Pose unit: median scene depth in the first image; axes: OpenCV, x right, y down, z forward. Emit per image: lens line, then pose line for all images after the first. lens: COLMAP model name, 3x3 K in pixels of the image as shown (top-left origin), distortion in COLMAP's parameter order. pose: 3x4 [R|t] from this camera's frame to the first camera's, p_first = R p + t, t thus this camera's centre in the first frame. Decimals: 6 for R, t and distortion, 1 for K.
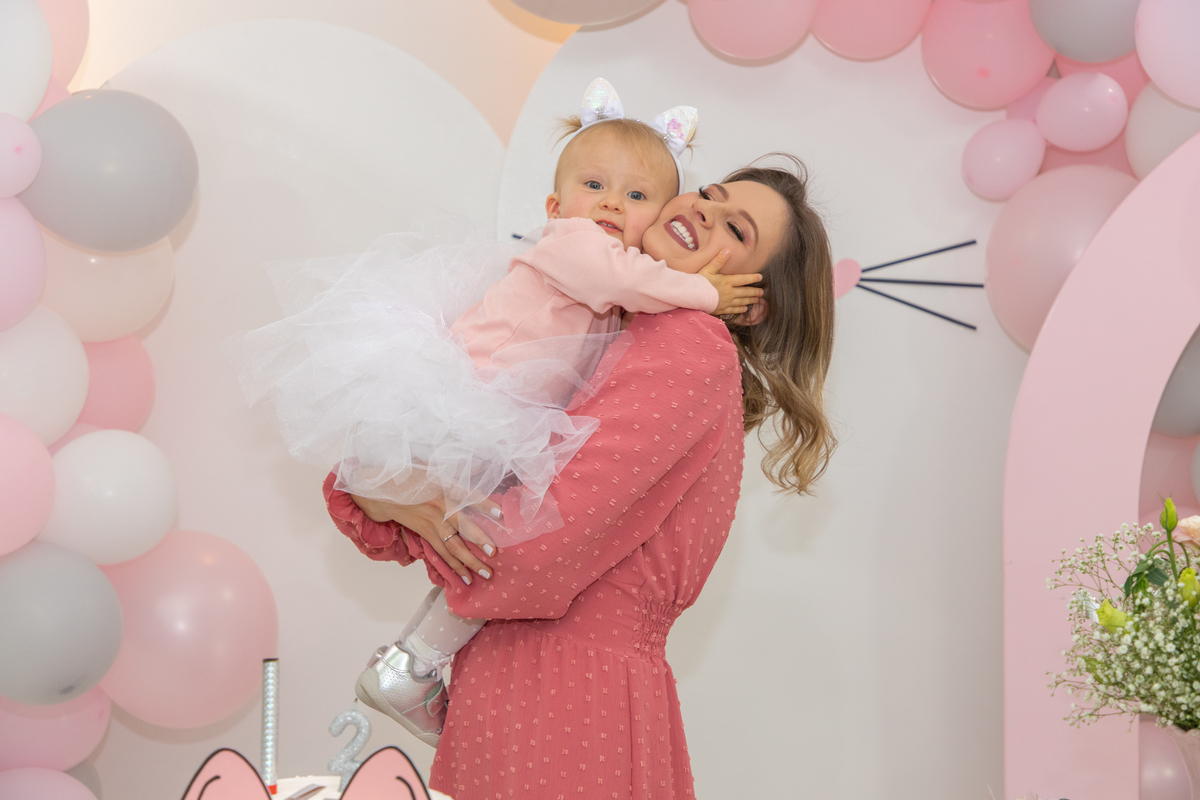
lens RADIAL K [[1933.3, 0, 661.9], [0, 1933.3, 373.7], [0, 0, 1]] dist [0.032573, -0.039150]
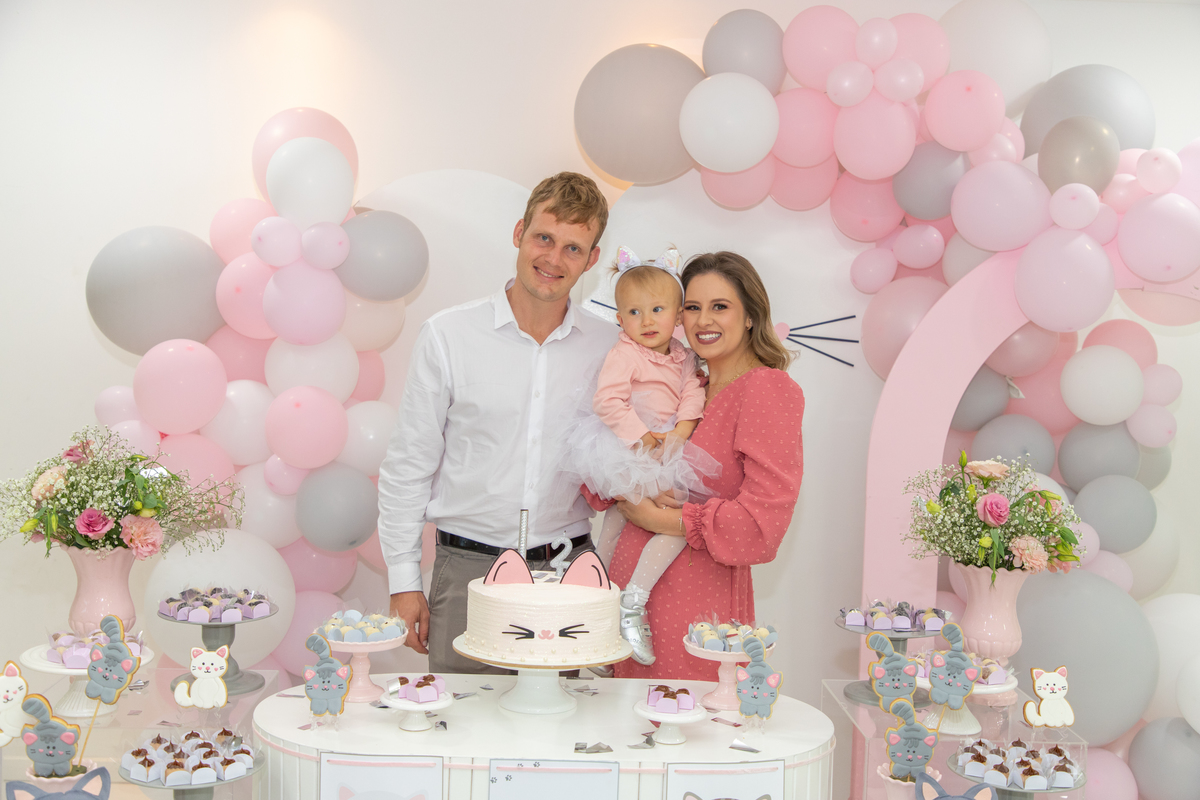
lens RADIAL K [[1526.6, 0, 600.0], [0, 1526.6, 400.0], [0, 0, 1]] dist [0.005253, 0.036093]
pose [[0.998597, 0.041575, 0.032800, -0.161712], [-0.041509, 0.999135, -0.002697, 0.030125], [-0.032884, 0.001332, 0.999458, -0.547556]]
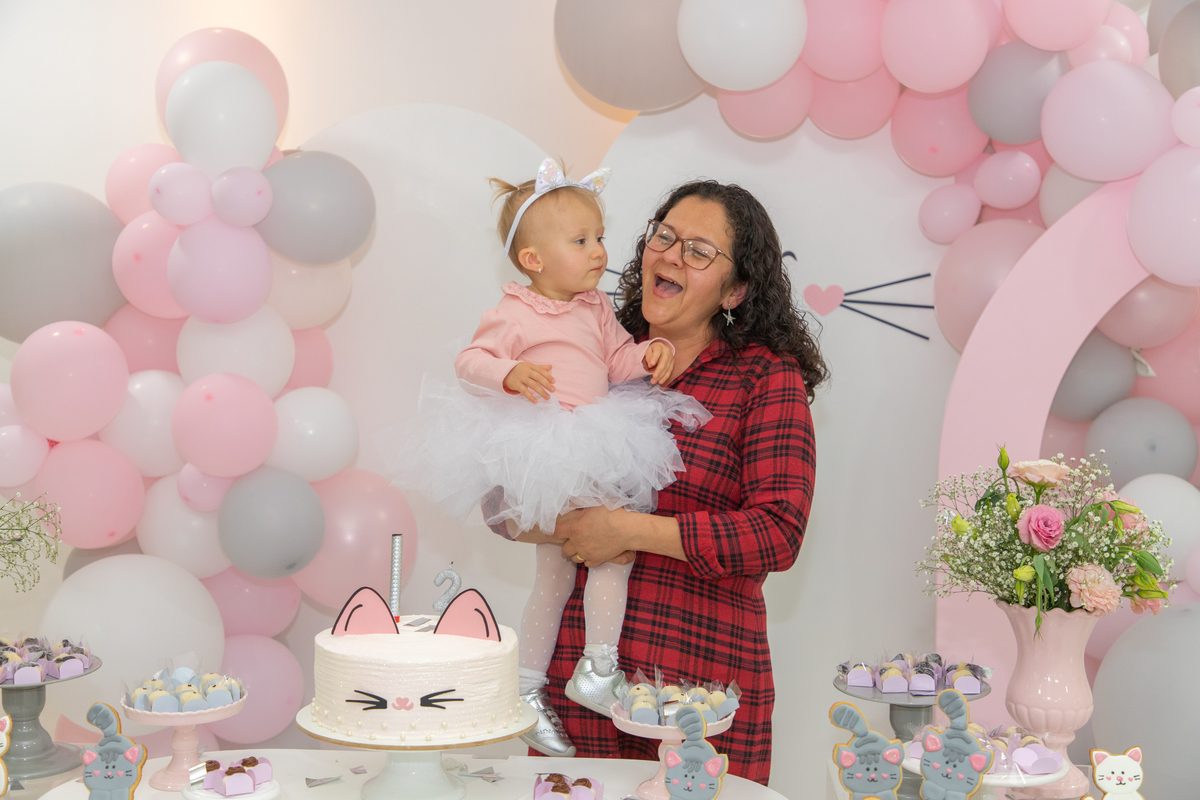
lens RADIAL K [[1735.9, 0, 654.7], [0, 1735.9, 385.2], [0, 0, 1]] dist [0.041013, -0.070790]
pose [[0.997217, 0.024946, -0.070257, 0.084590], [-0.025423, 0.999659, -0.005902, 0.030394], [0.070085, 0.007671, 0.997511, -0.318251]]
